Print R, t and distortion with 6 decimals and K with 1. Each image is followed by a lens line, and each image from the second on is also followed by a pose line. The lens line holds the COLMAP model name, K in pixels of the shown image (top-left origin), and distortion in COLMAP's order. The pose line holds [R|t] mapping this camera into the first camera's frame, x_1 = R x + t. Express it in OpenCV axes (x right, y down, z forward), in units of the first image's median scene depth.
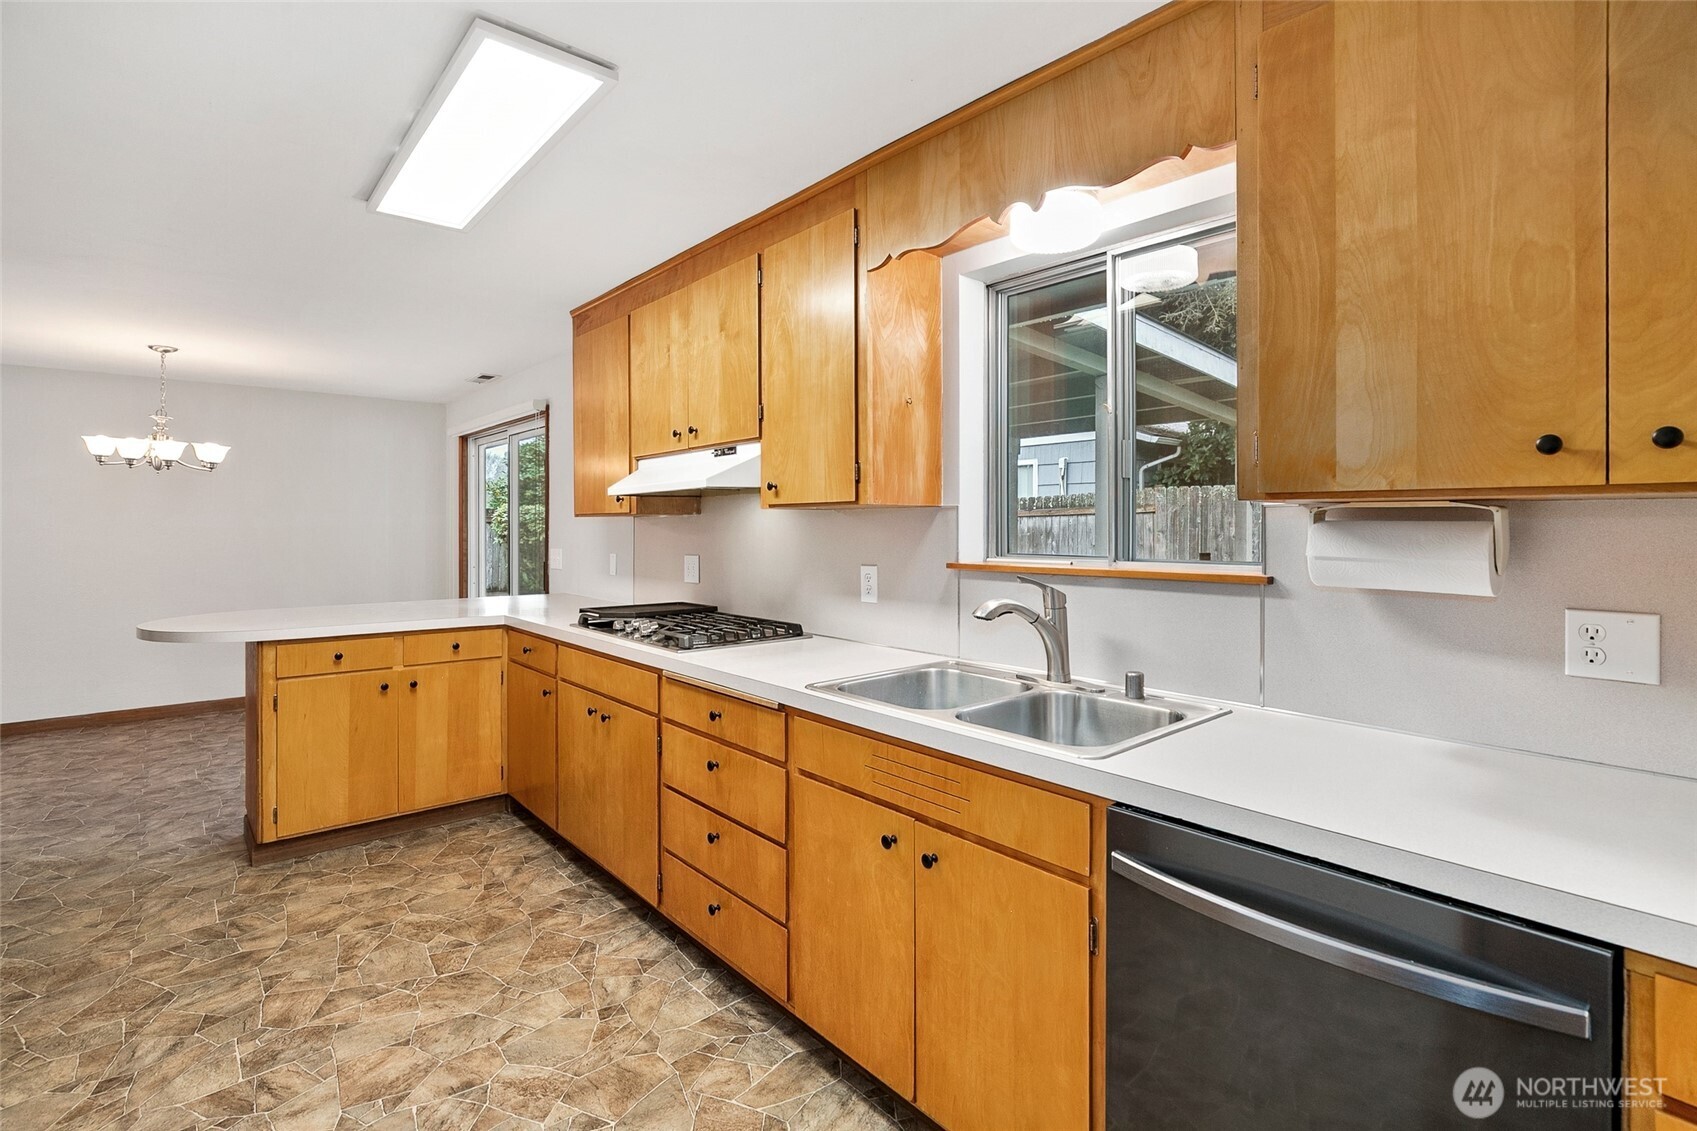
lens RADIAL K [[799.5, 0, 845.9], [0, 799.5, 513.5], [0, 0, 1]] dist [-0.002591, 0.004011]
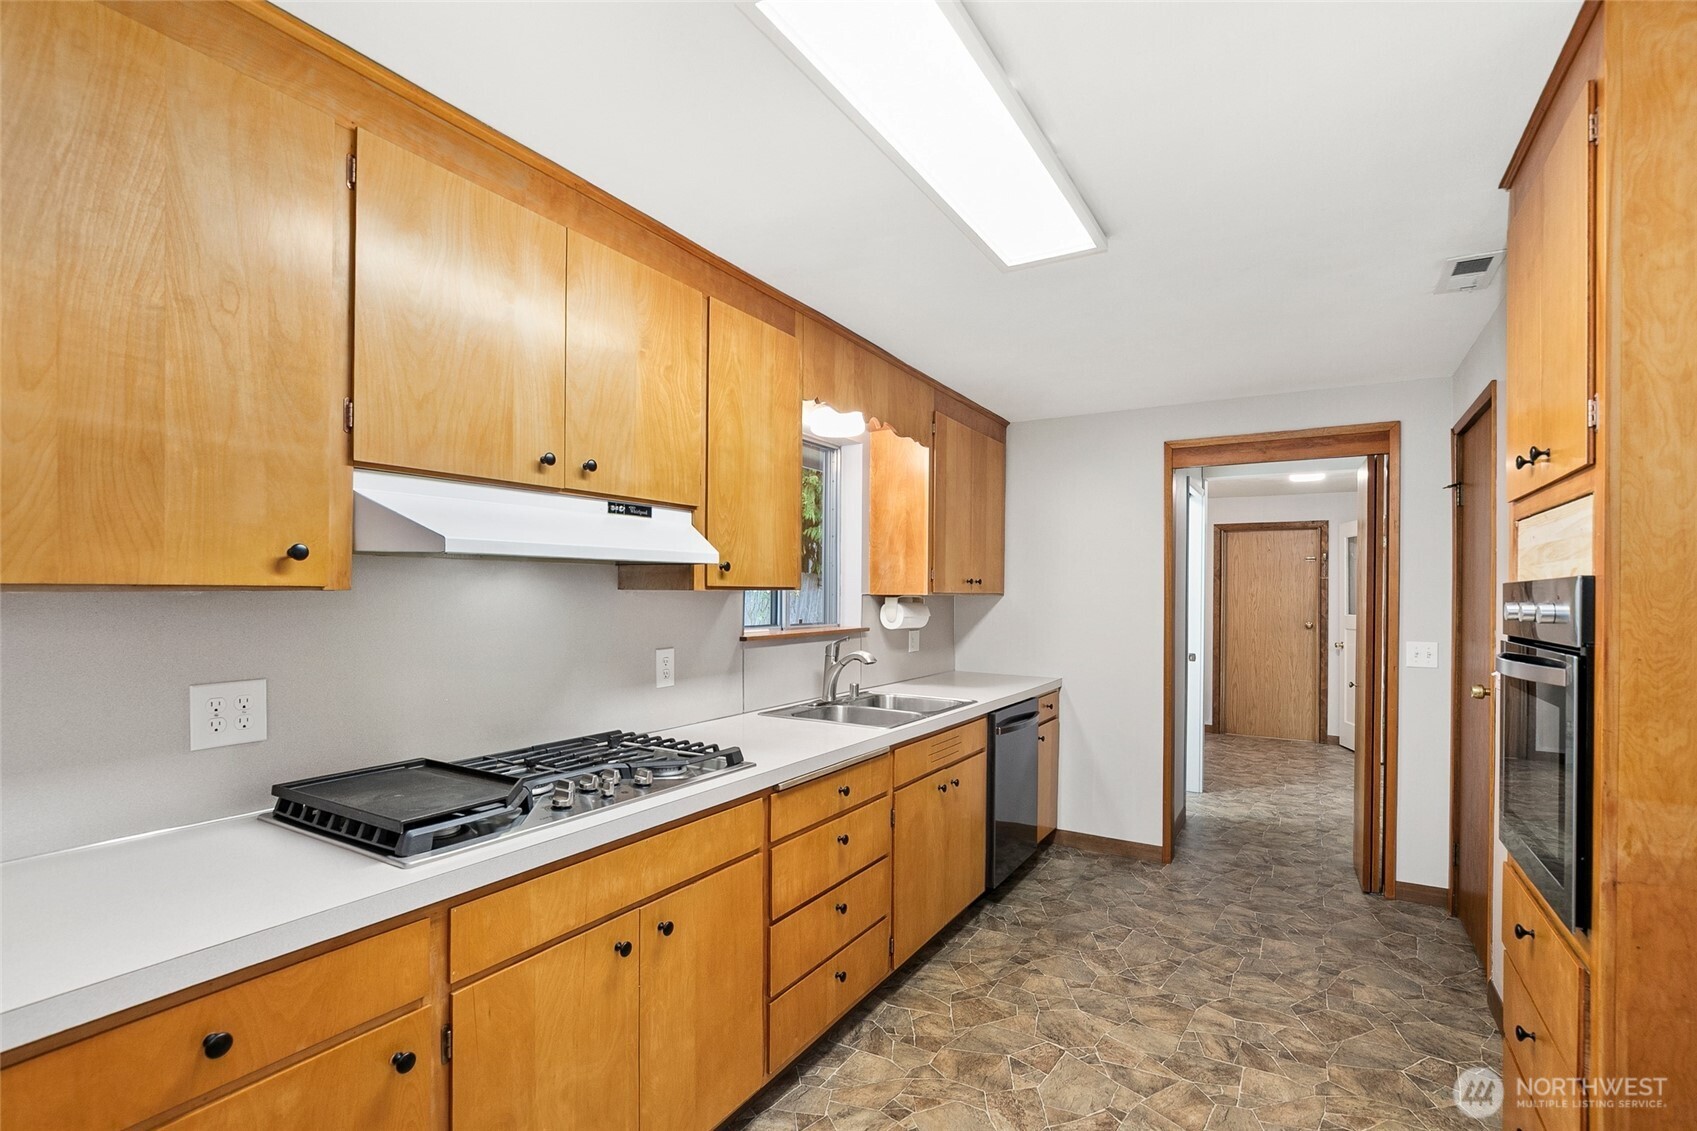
lens RADIAL K [[783.1, 0, 850.5], [0, 783.1, 598.6], [0, 0, 1]] dist [-0.001659, -0.000050]
pose [[-0.319166, -0.003597, 0.947692, -1.265589], [-0.016595, 0.999861, -0.001794, 0.002202], [-0.947554, -0.016300, -0.319181, 1.466455]]
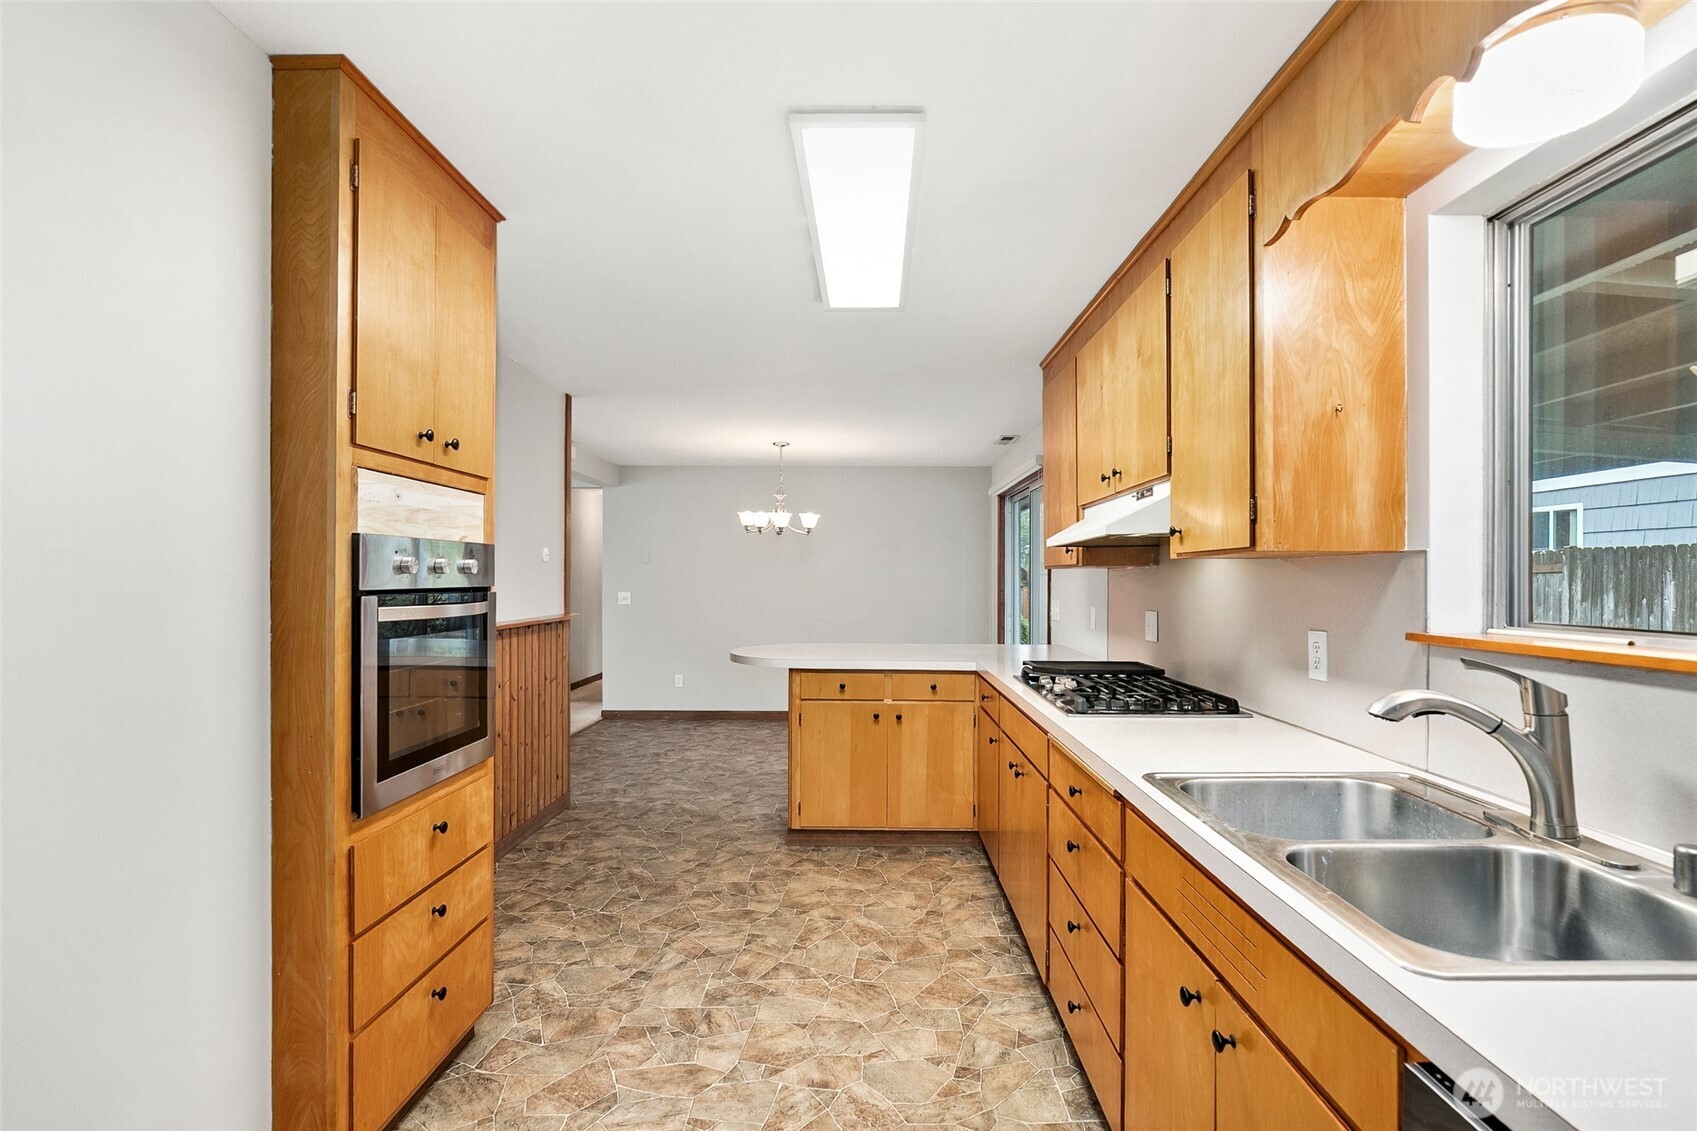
lens RADIAL K [[793.2, 0, 862.1], [0, 793.2, 569.2], [0, 0, 1]] dist [-0.001740, 0.000434]
pose [[0.756834, -0.003252, -0.653599, 0.209168], [0.006066, 0.999980, 0.002048, 0.002013], [0.653579, -0.005515, 0.756838, 0.156323]]
